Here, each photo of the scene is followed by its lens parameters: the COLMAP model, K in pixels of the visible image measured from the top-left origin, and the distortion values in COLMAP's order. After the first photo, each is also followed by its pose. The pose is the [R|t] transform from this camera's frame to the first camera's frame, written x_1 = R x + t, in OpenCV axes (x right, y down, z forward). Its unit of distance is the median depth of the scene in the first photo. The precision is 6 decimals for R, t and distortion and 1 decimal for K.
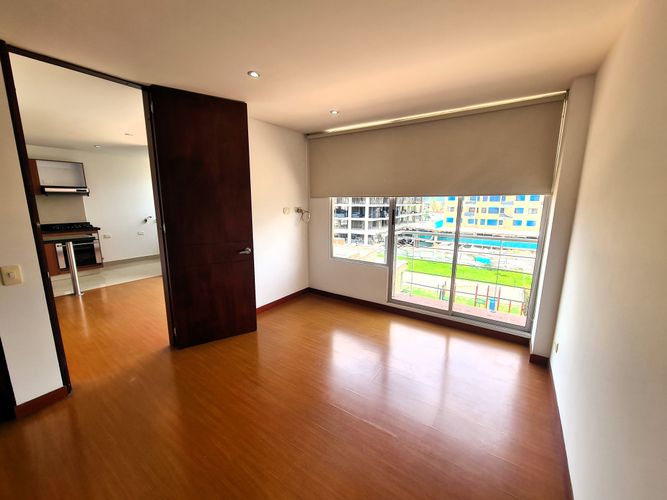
lens RADIAL K [[271.5, 0, 331.8], [0, 271.5, 255.7], [0, 0, 1]] dist [-0.002805, -0.000587]
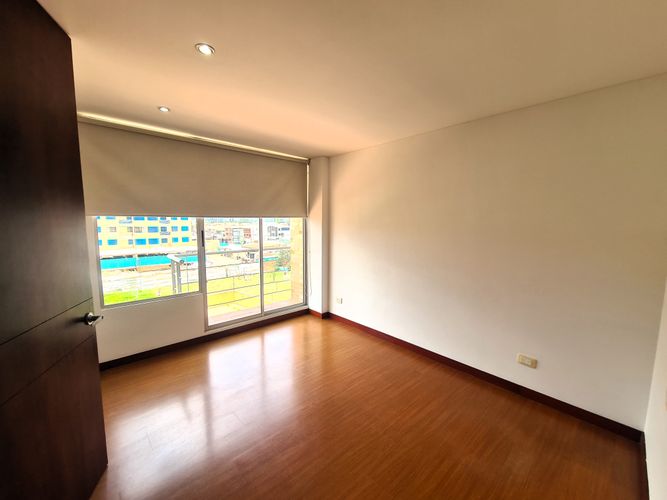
lens RADIAL K [[271.5, 0, 336.5], [0, 271.5, 255.1], [0, 0, 1]] dist [-0.002805, -0.000587]
pose [[0.213322, -0.125680, 0.968864, -0.597696], [0.190395, 0.978025, 0.084948, -0.080078], [-0.958250, 0.166346, 0.232563, 0.359219]]
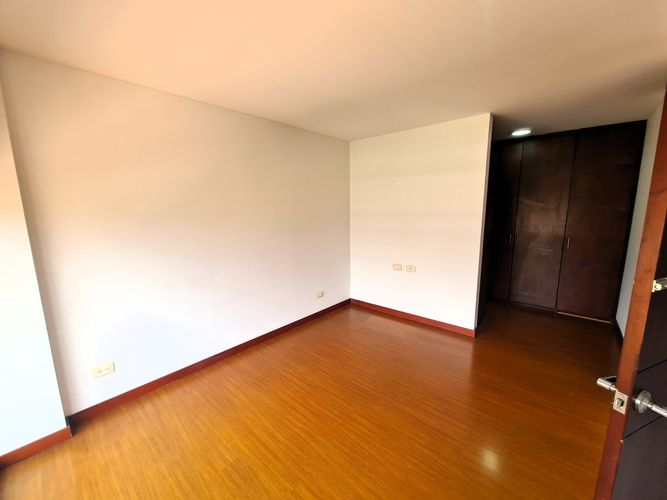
lens RADIAL K [[271.5, 0, 336.7], [0, 271.5, 252.4], [0, 0, 1]] dist [-0.002805, -0.000587]
pose [[-0.993794, -0.004010, 0.111164, -0.050398], [0.036073, 0.933725, 0.356168, -0.235150], [-0.105225, 0.357968, -0.927786, 1.087081]]
